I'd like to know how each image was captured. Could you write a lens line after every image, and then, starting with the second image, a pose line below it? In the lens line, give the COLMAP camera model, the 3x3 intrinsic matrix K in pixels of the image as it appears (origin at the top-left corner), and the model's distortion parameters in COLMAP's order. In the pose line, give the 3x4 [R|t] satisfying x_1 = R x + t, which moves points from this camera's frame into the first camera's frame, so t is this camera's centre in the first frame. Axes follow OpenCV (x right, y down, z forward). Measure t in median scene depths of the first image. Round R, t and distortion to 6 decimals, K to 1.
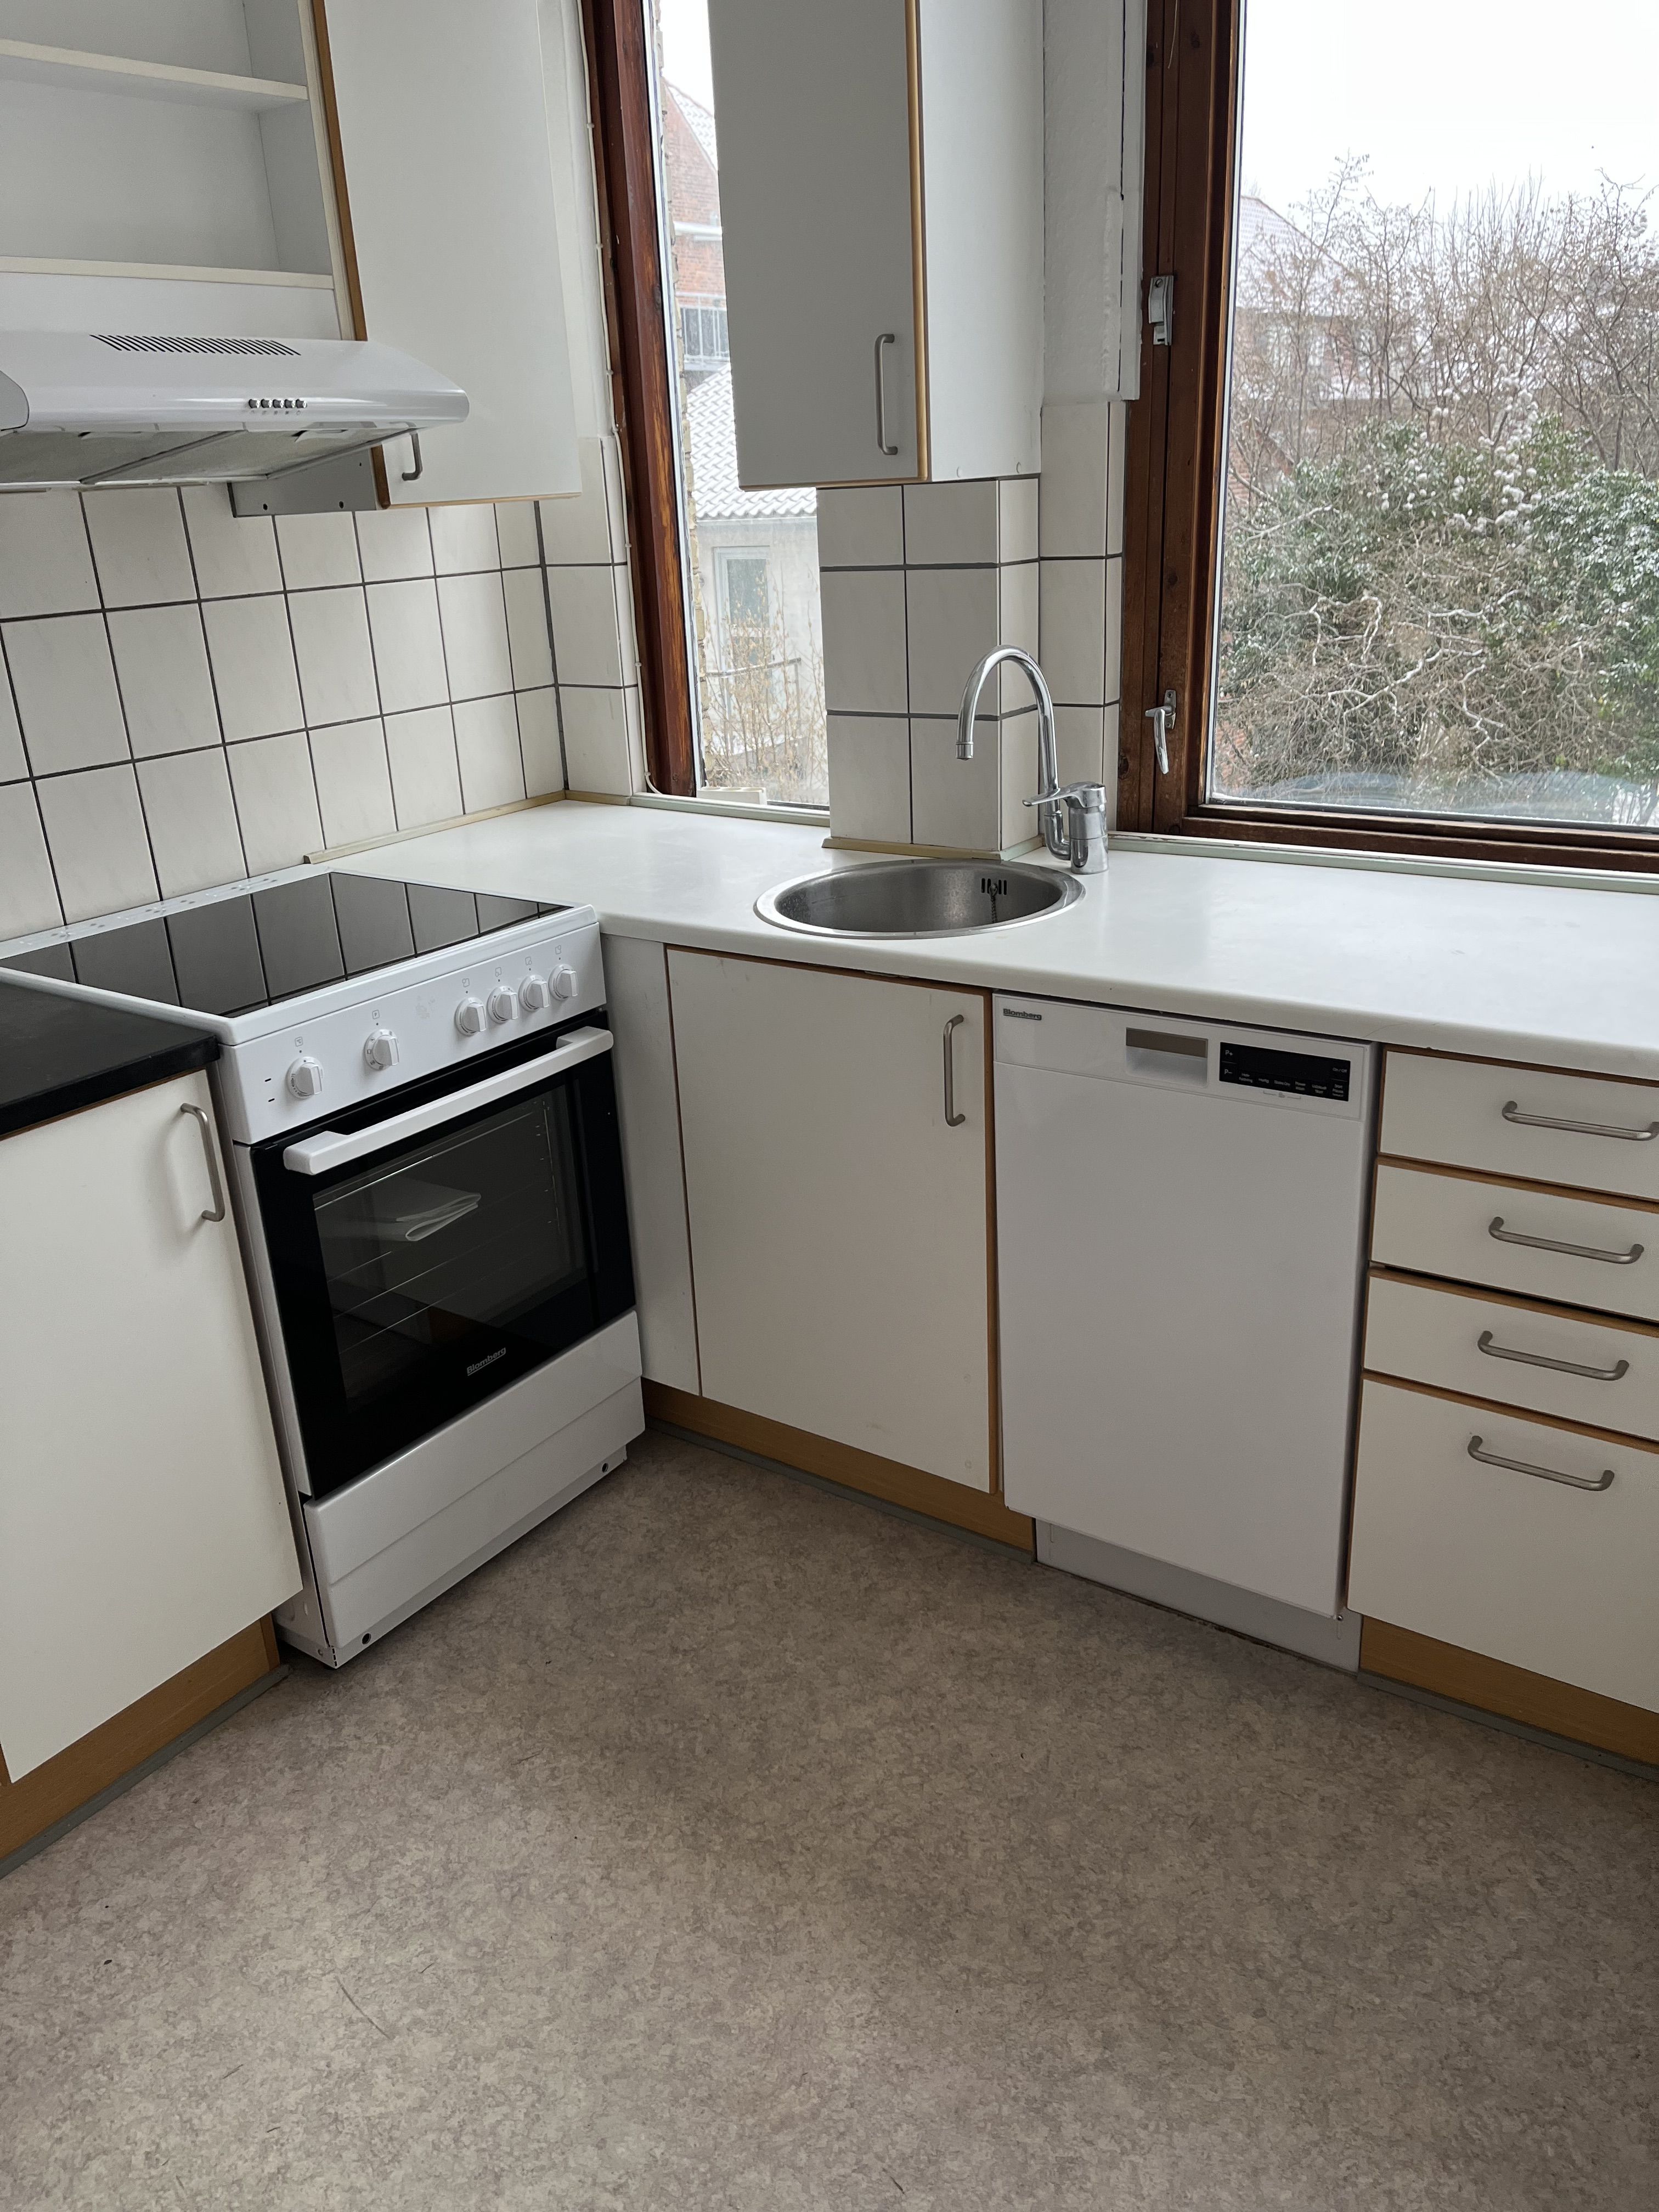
lens RADIAL K [[1651.2, 0, 825.2], [0, 1651.2, 1157.0], [0, 0, 1]] dist [0.073034, -0.093299]
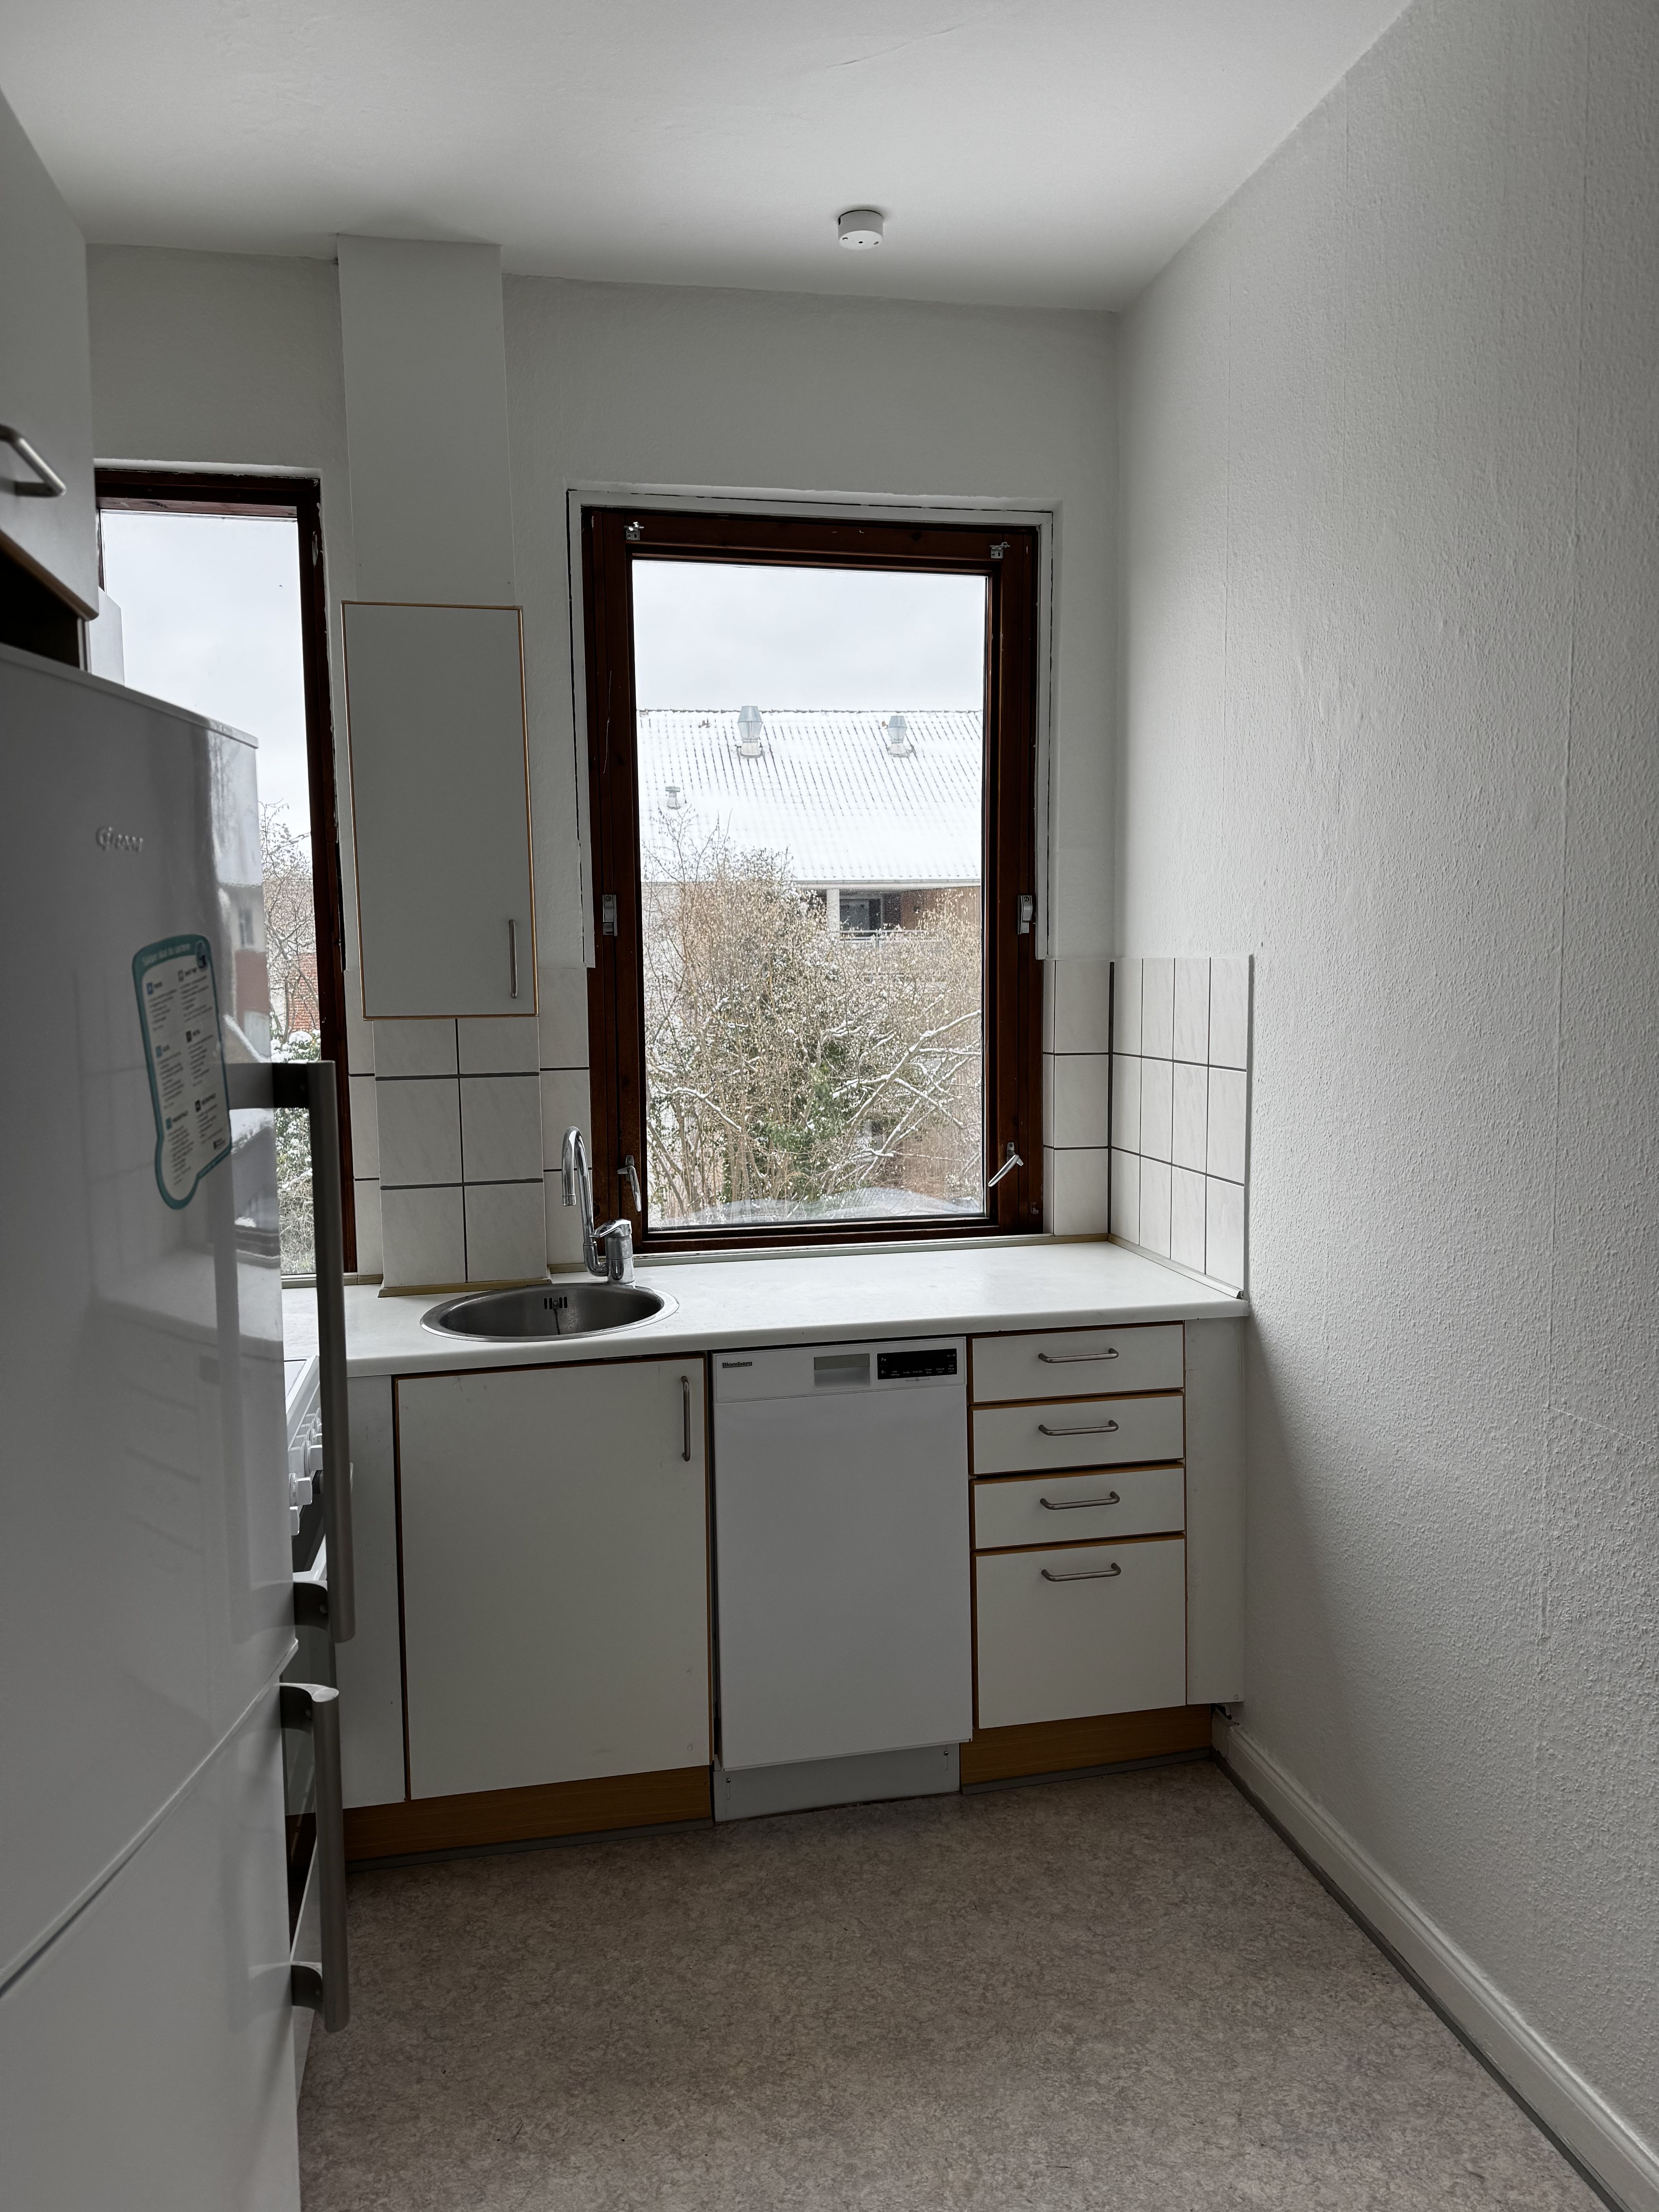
lens RADIAL K [[1576.4, 0, 829.5], [0, 1576.4, 1106.0], [0, 0, 1]] dist [0.005145, -0.002299]
pose [[0.683011, -0.029906, 0.729796, -0.836423], [0.263082, 0.942172, -0.207608, 0.006749], [-0.681384, 0.333794, 0.651381, -0.009675]]
